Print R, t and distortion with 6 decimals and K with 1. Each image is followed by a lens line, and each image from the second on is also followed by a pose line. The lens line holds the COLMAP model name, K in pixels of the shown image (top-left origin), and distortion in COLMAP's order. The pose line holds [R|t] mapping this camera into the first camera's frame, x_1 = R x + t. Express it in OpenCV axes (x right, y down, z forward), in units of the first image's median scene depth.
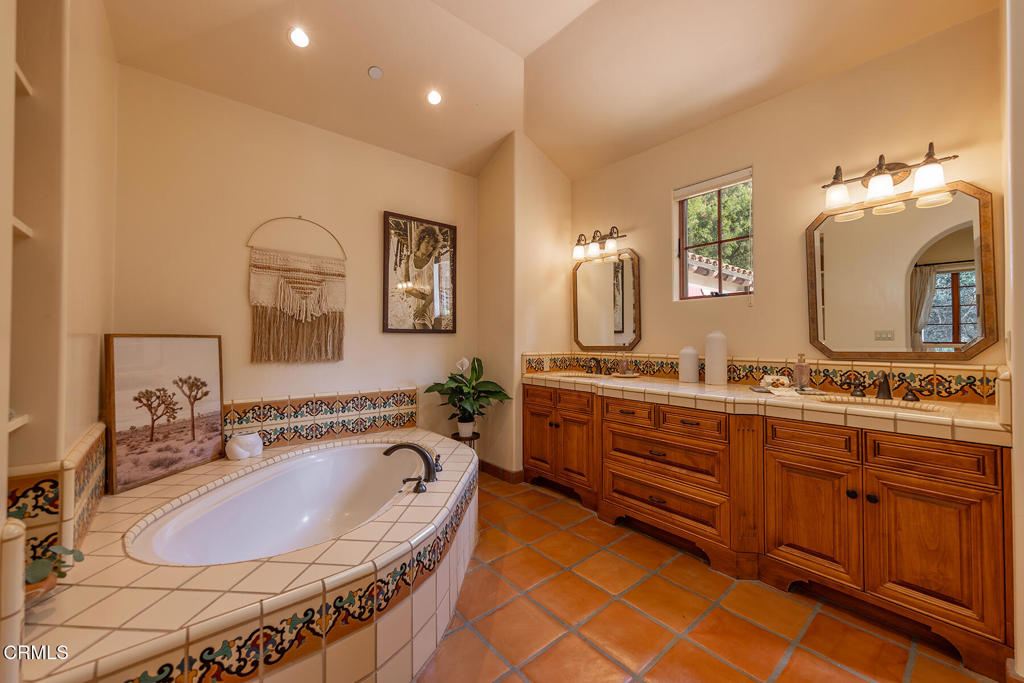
lens RADIAL K [[399.8, 0, 509.7], [0, 399.8, 337.1], [0, 0, 1]] dist [0.001744, -0.000356]
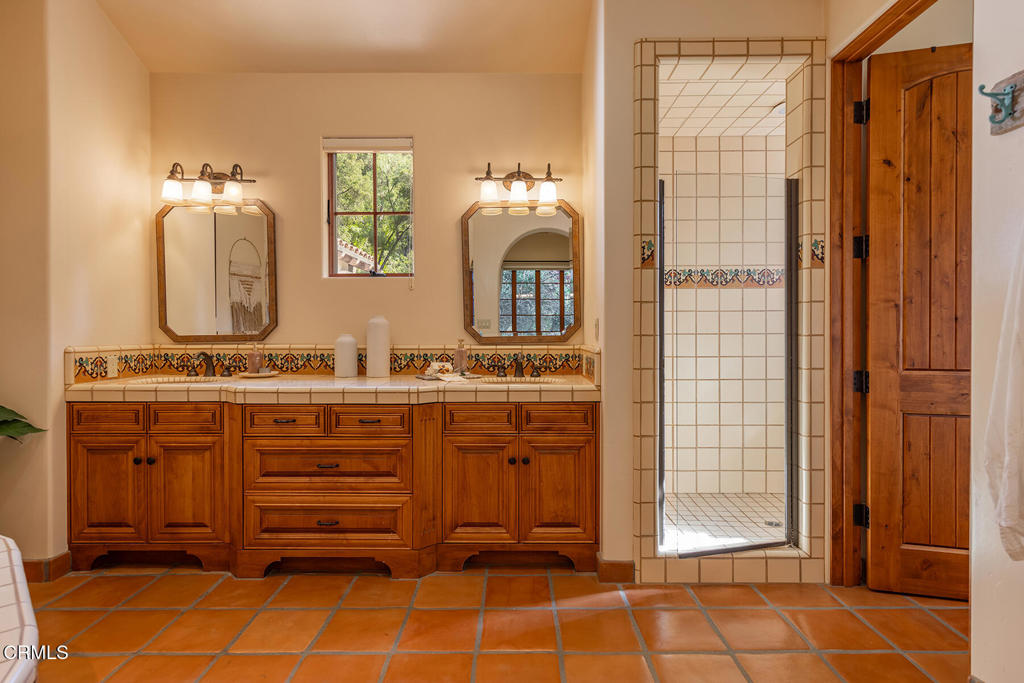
lens RADIAL K [[549.8, 0, 511.6], [0, 549.8, 340.1], [0, 0, 1]] dist [-0.001585, -0.000350]
pose [[0.632553, -0.012963, 0.774409, -0.249058], [-0.004307, 0.999786, 0.020254, 0.013598], [-0.774505, -0.016148, 0.632361, 0.017256]]
